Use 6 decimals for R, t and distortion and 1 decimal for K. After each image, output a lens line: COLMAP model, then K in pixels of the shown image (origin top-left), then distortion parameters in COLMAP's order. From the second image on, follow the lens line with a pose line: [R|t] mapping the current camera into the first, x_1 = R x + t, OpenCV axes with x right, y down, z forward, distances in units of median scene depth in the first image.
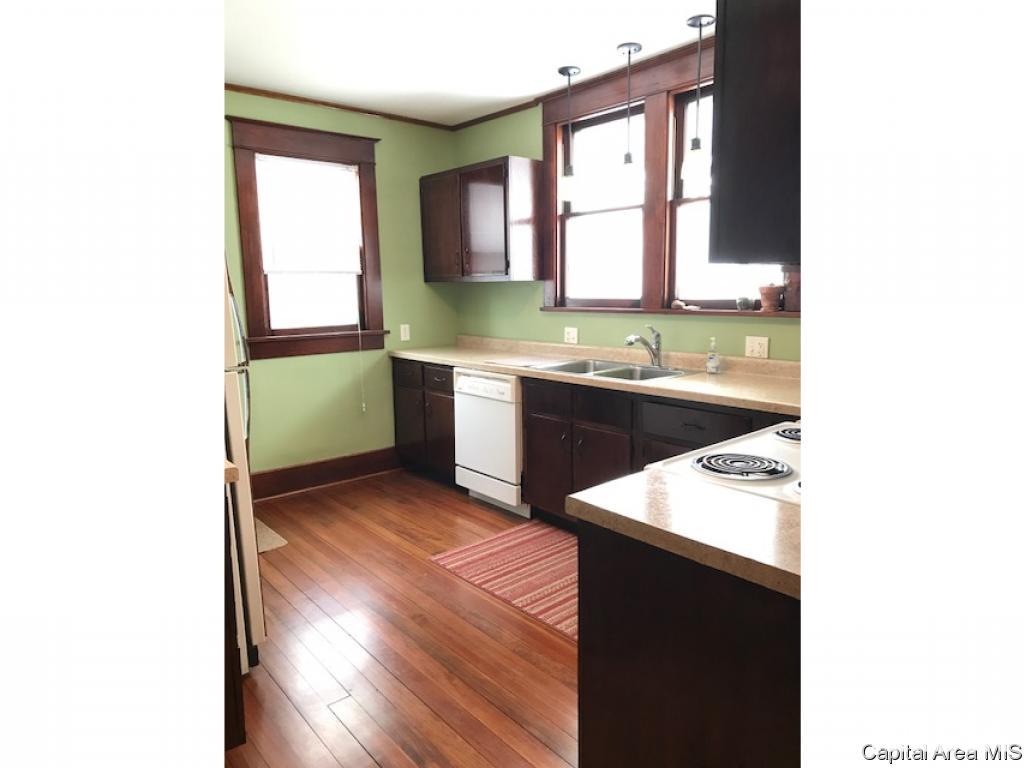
lens RADIAL K [[614.3, 0, 512.0], [0, 614.3, 384.0], [0, 0, 1]] dist [0.001345, -0.000898]
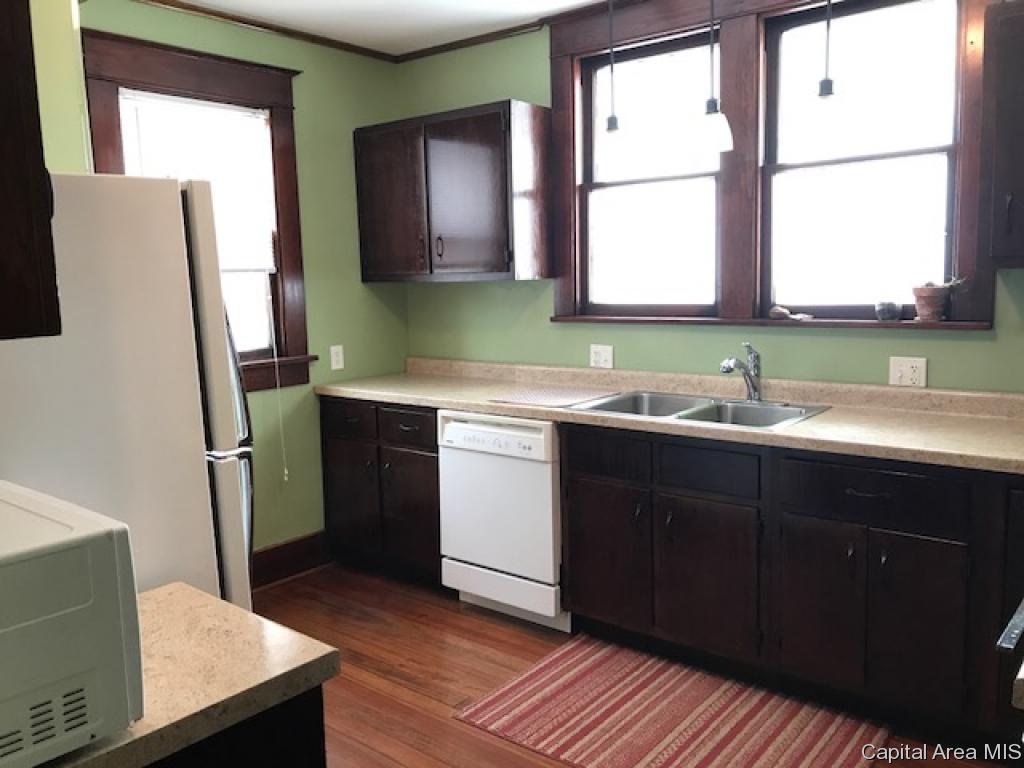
lens RADIAL K [[839.9, 0, 509.6], [0, 839.9, 370.6], [0, 0, 1]] dist [0.008693, 0.001267]
pose [[0.986880, -0.031491, 0.158352, -0.166108], [0.038515, 0.998396, -0.041488, -0.030031], [-0.156791, 0.047042, 0.986511, 0.086820]]
